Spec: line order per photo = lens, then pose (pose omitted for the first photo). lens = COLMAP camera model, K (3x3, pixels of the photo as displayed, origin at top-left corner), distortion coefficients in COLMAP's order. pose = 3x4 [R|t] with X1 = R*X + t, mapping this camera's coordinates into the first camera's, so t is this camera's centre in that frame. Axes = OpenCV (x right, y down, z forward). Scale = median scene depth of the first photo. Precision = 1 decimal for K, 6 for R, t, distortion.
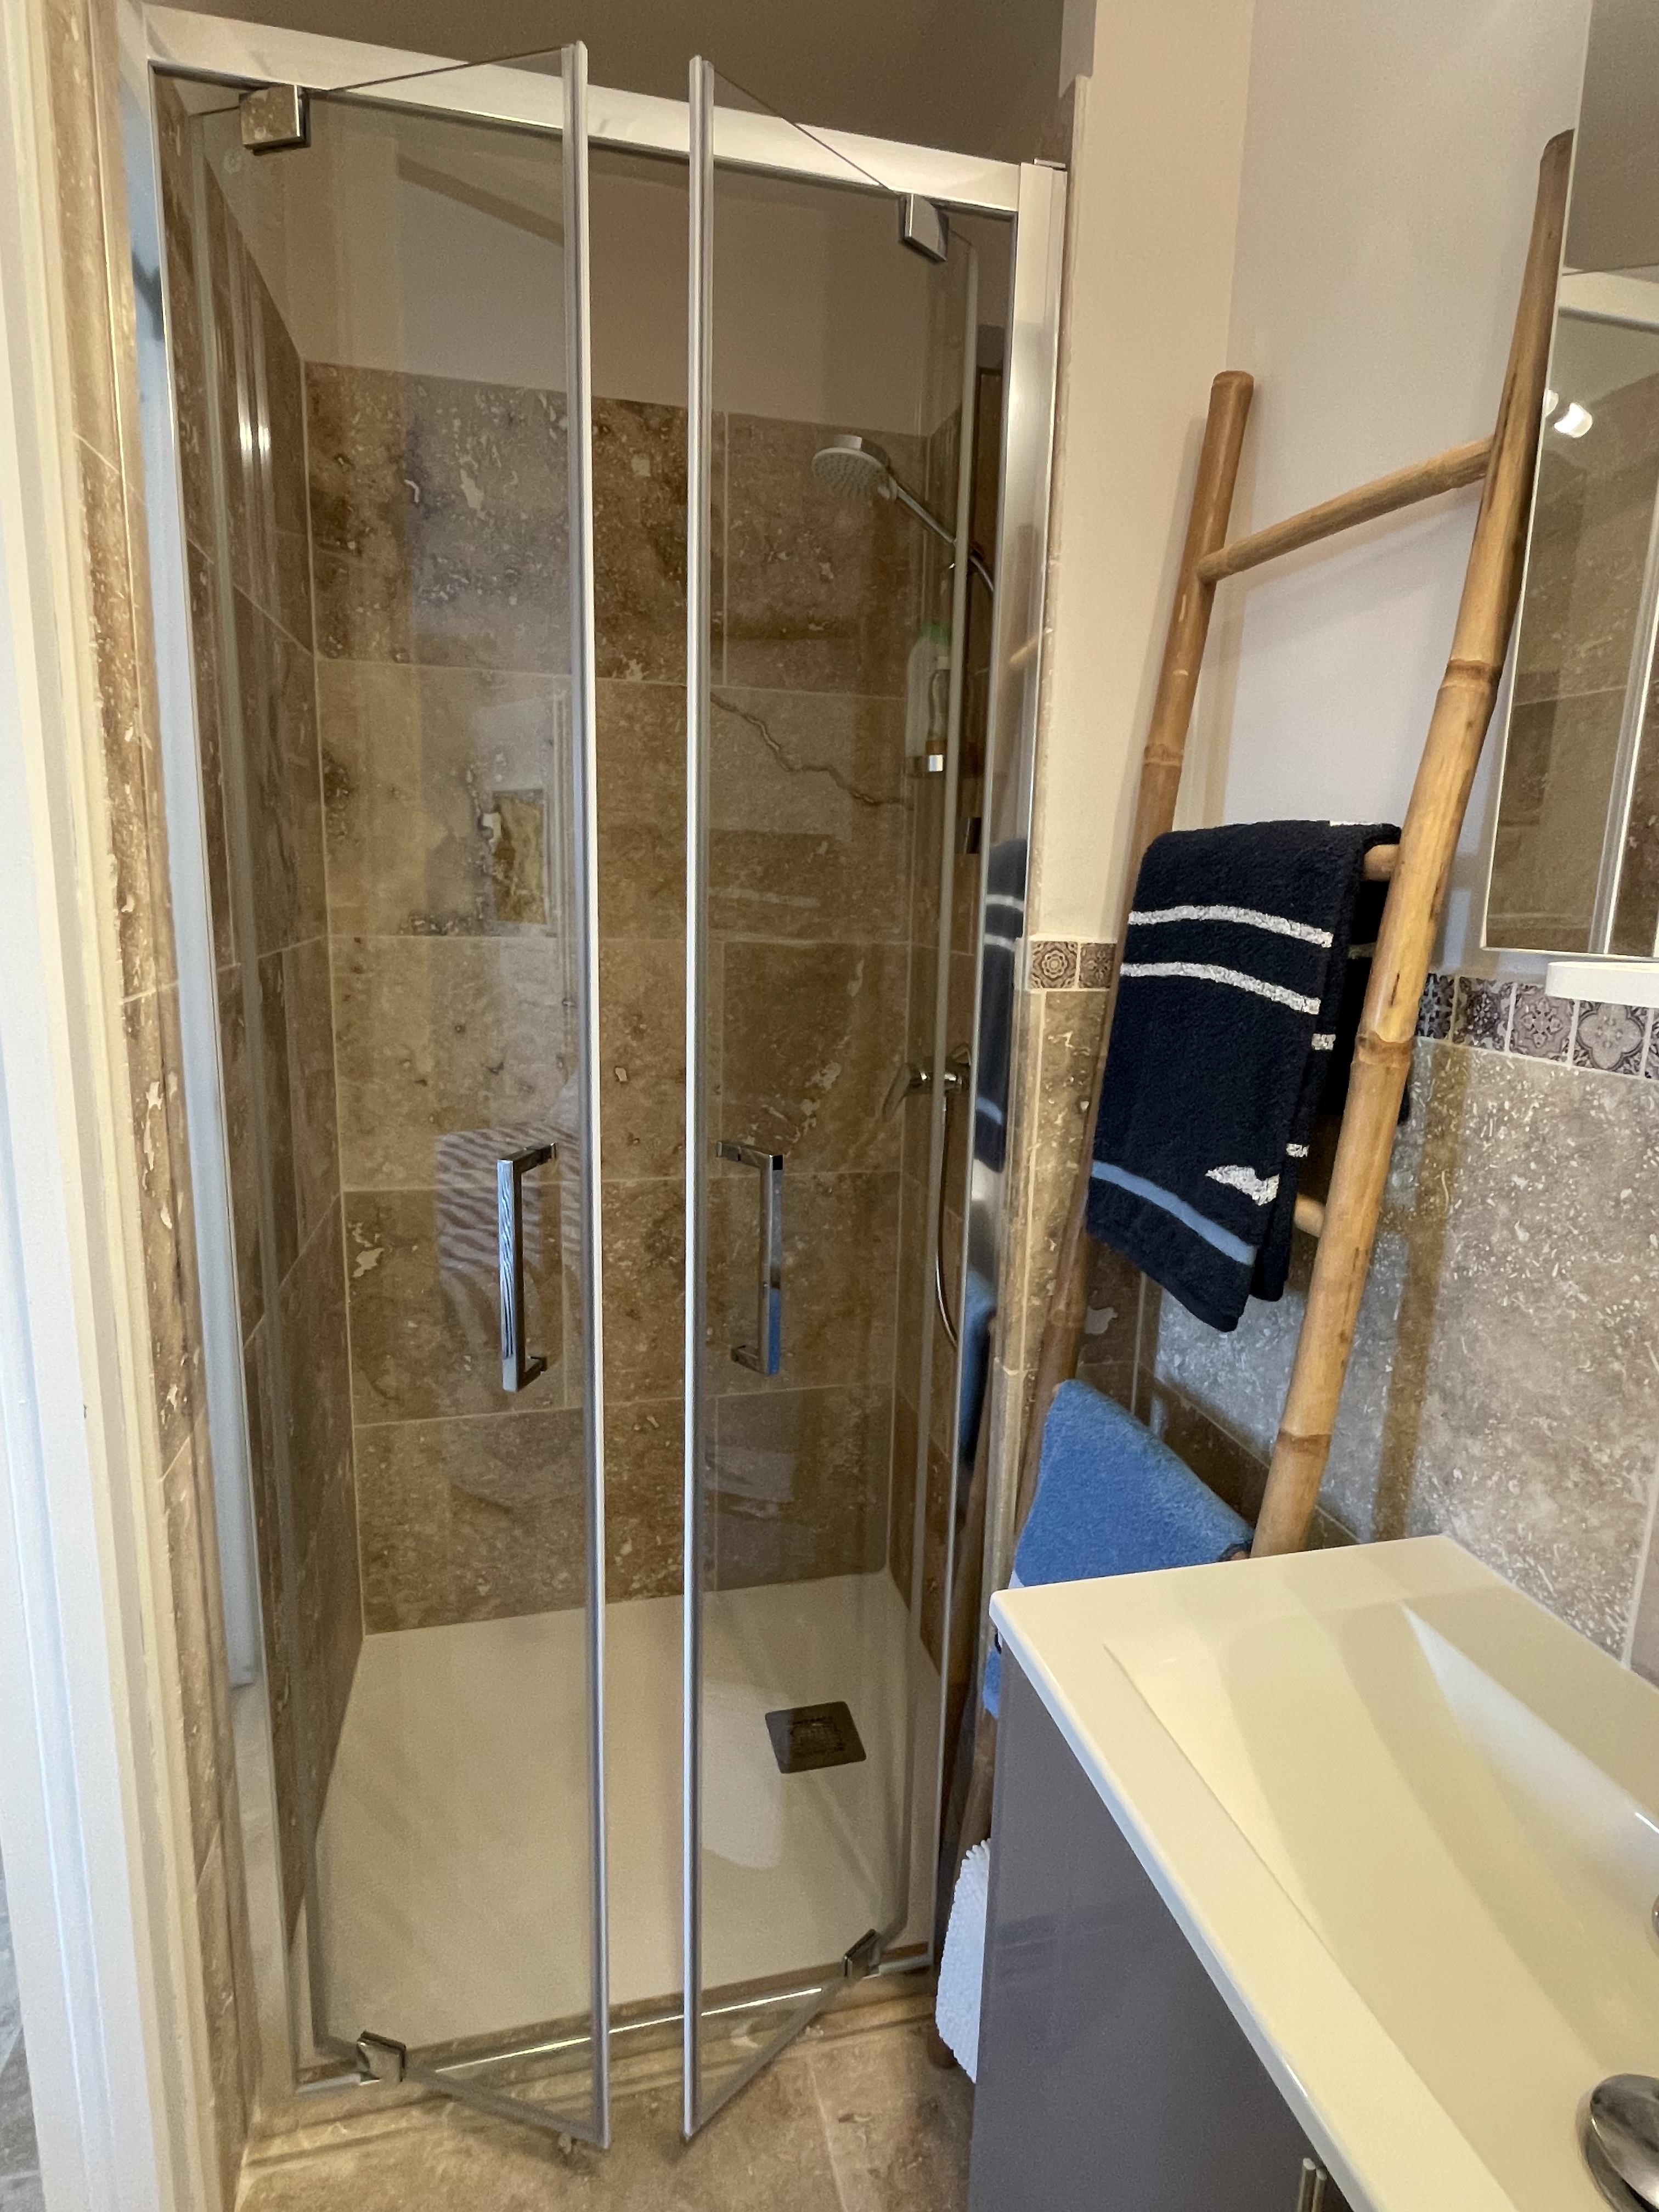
lens RADIAL K [[1180.6, 0, 822.8], [0, 1180.6, 1104.8], [0, 0, 1]] dist [-0.000763, 0.000049]
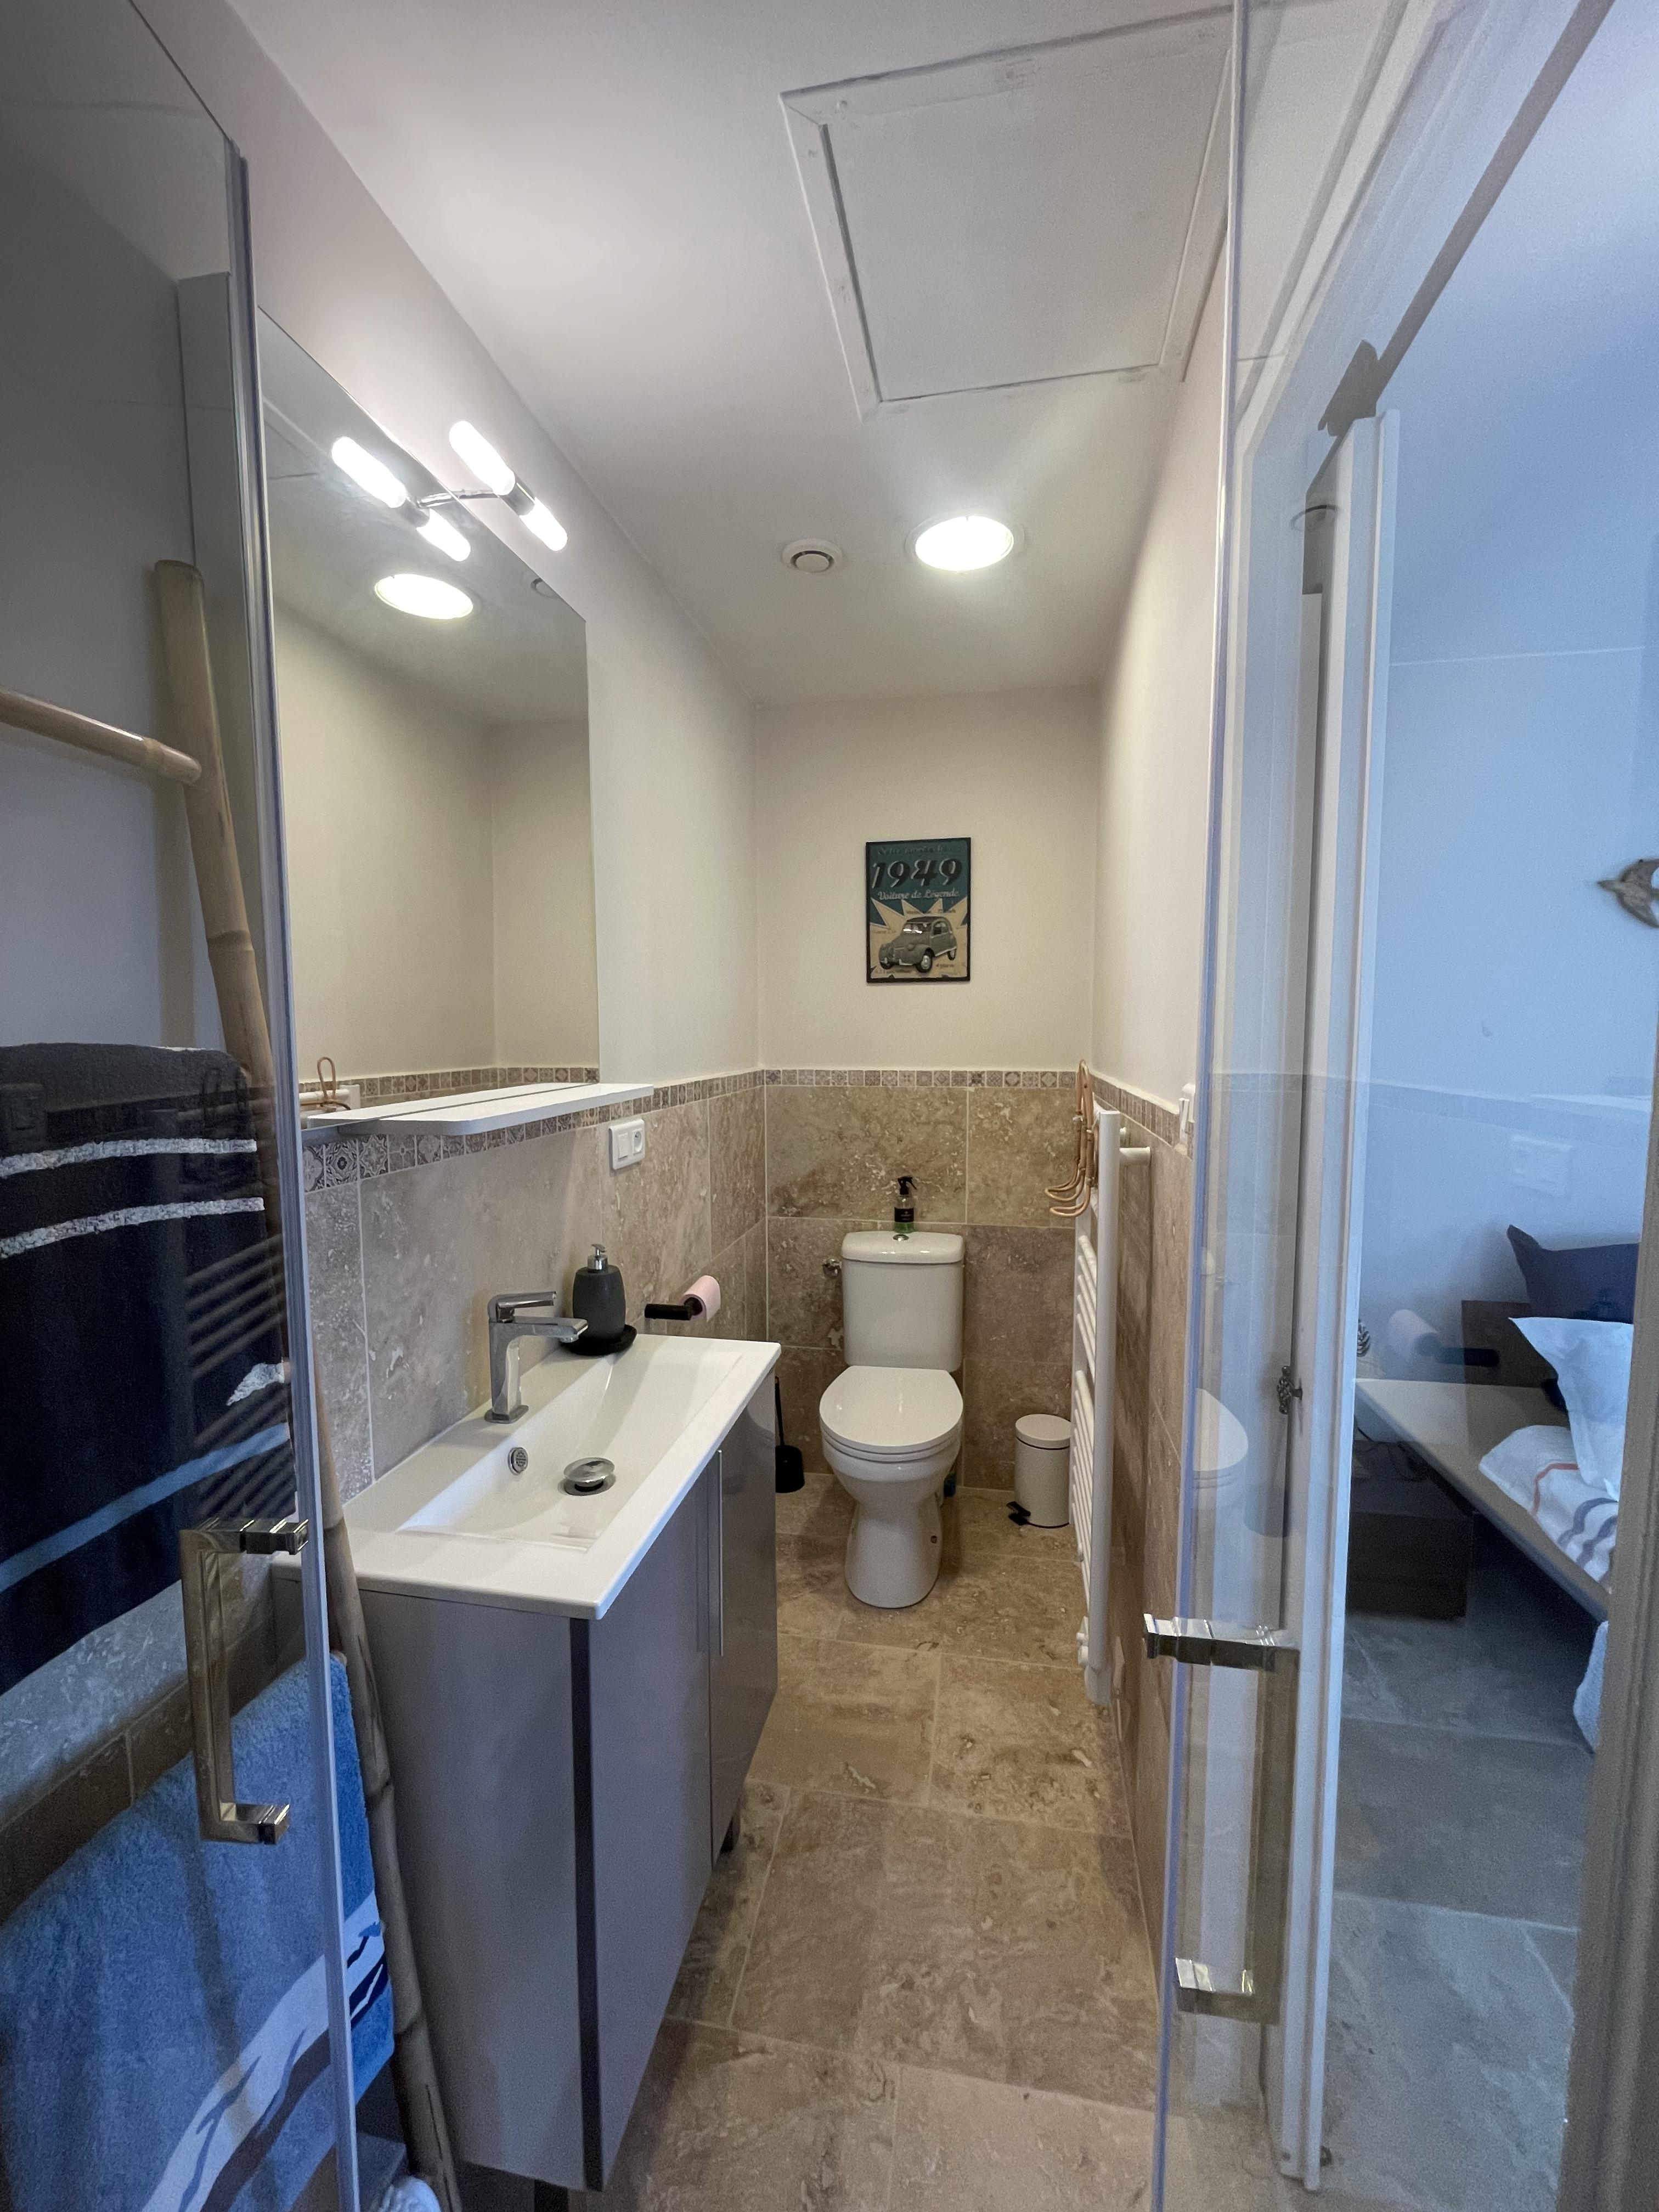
lens RADIAL K [[886.0, 0, 826.7], [0, 886.0, 1105.3], [0, 0, 1]] dist [-0.001822, -0.000040]
pose [[-0.909044, -0.059680, 0.412405, -0.332365], [0.055781, 0.963355, 0.262364, -0.275316], [-0.412950, 0.261504, -0.872403, 1.102194]]
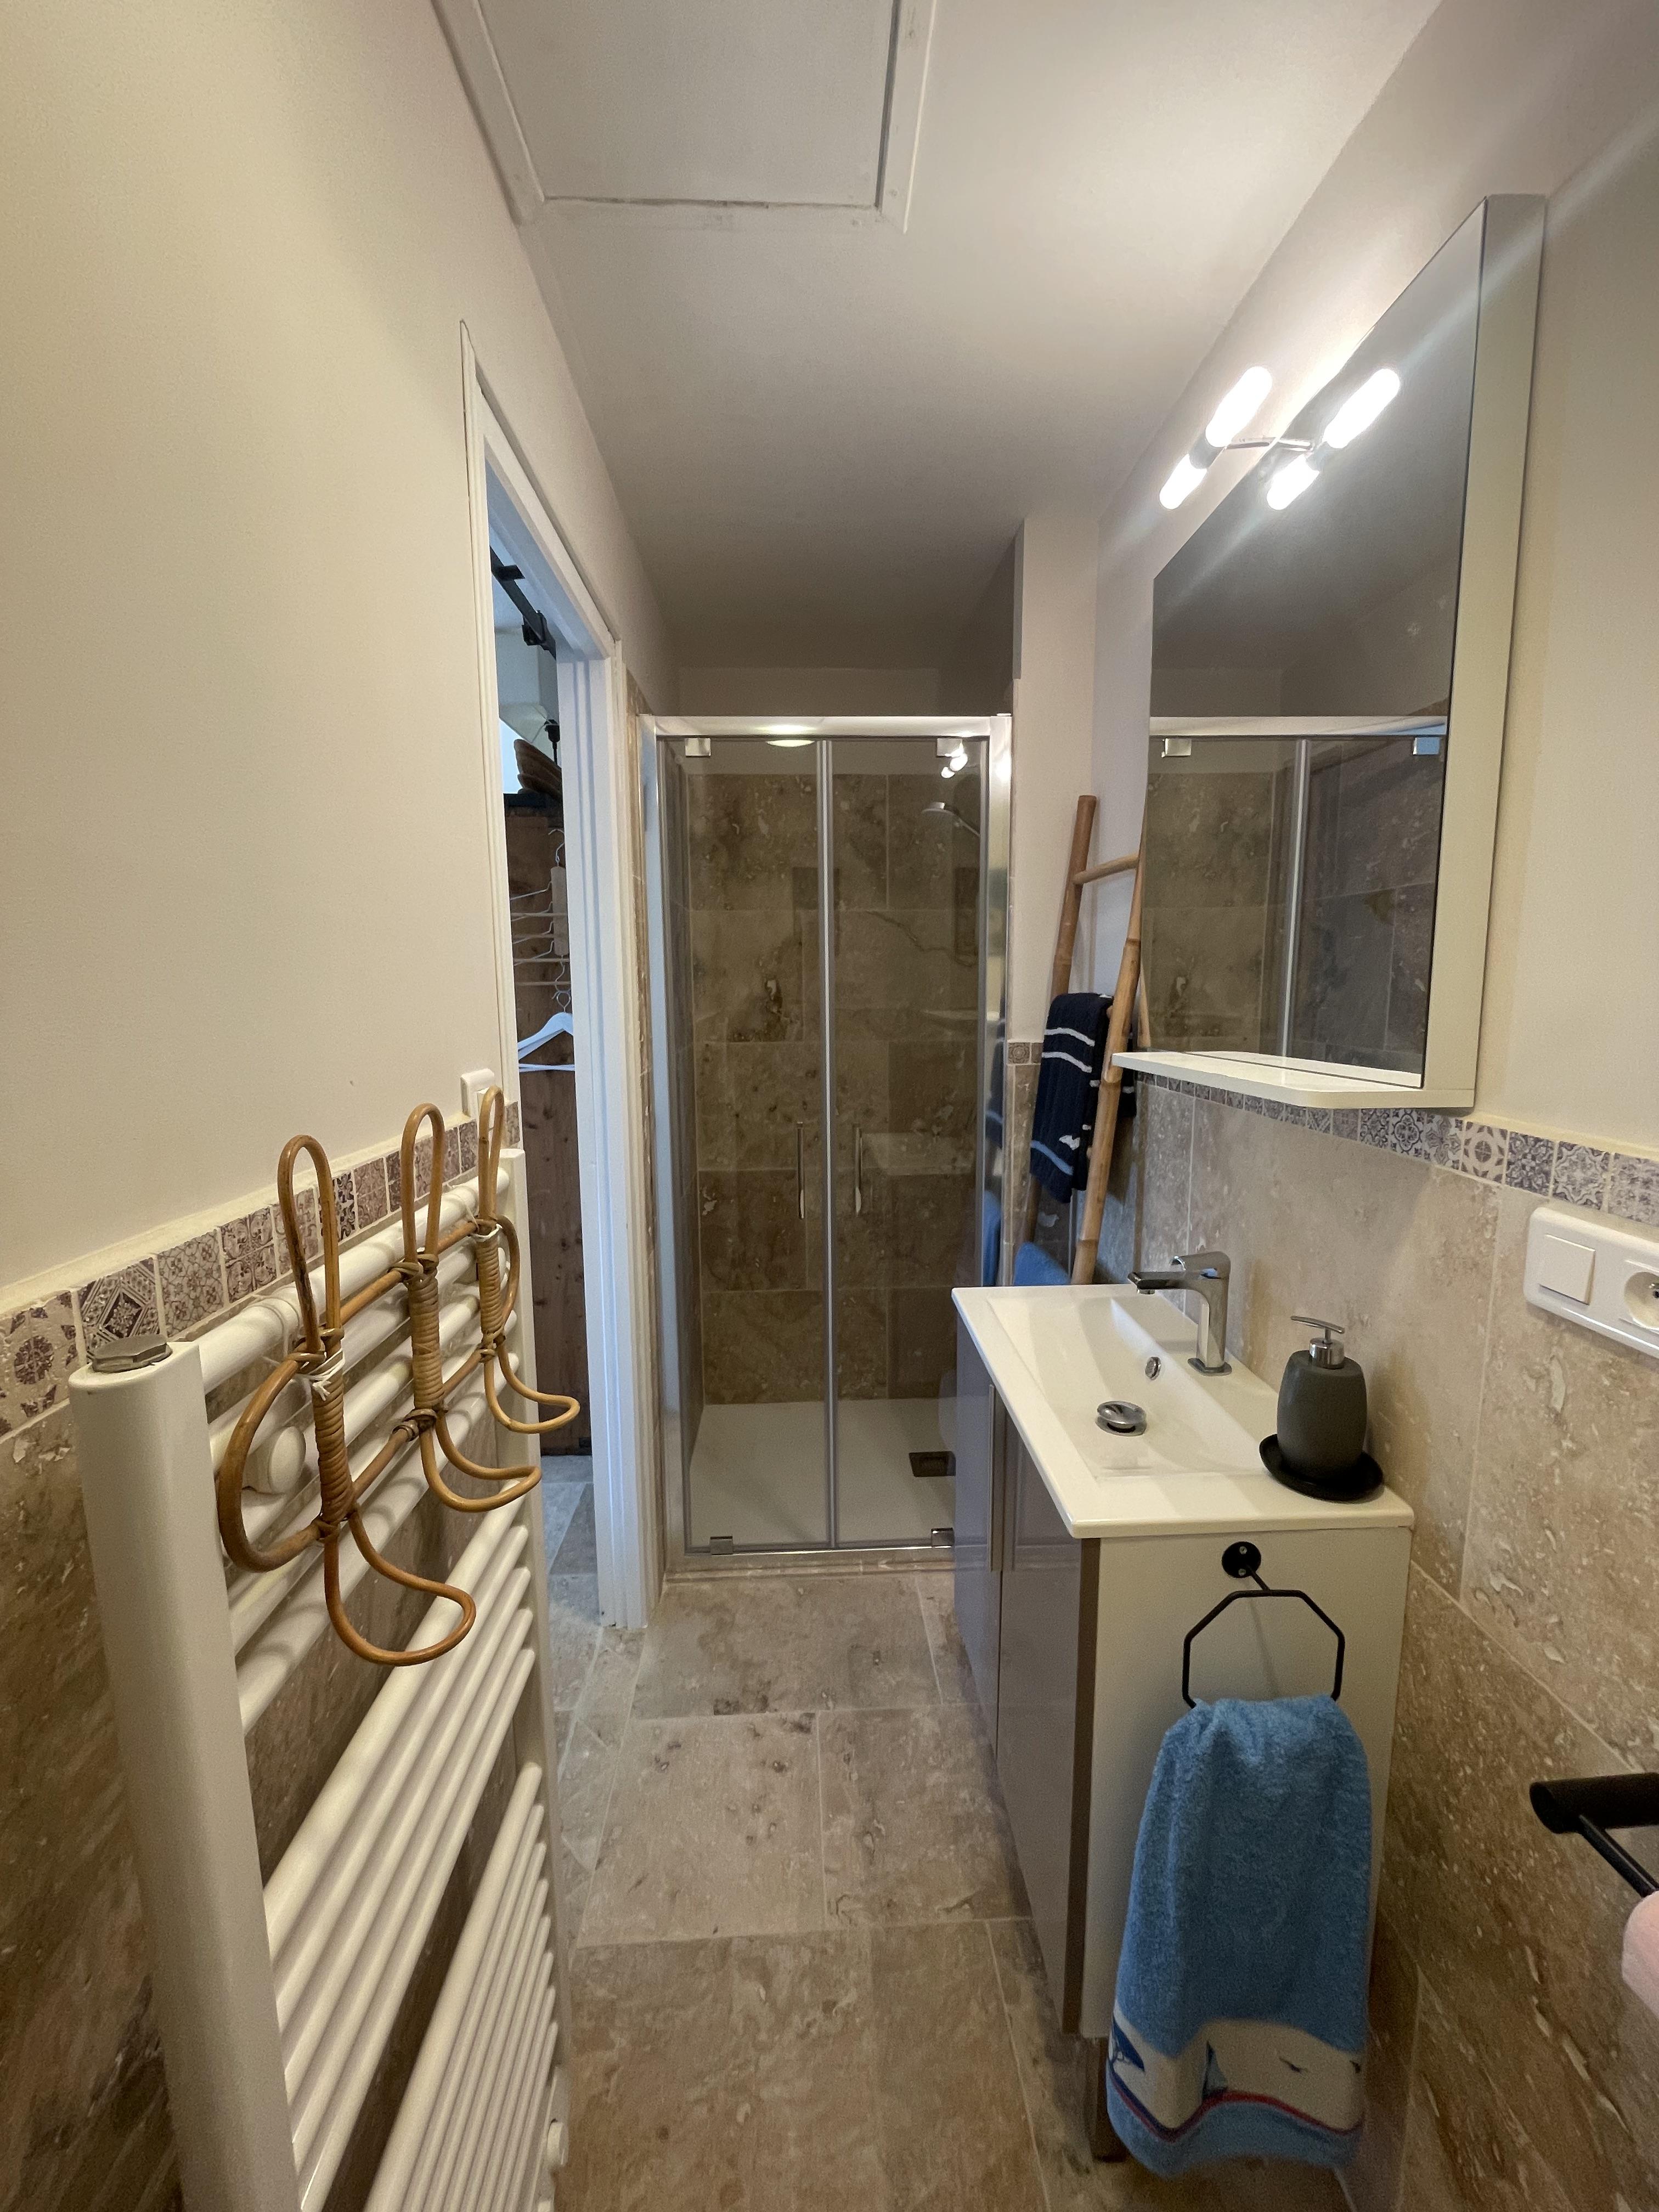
lens RADIAL K [[886.0, 0, 828.0], [0, 886.0, 1112.4], [0, 0, 1]] dist [-0.001822, -0.000040]
pose [[0.979194, -0.005489, -0.202852, 0.189553], [-0.004126, 0.998889, -0.046949, 0.074573], [0.202884, 0.046809, 0.978083, -0.715054]]
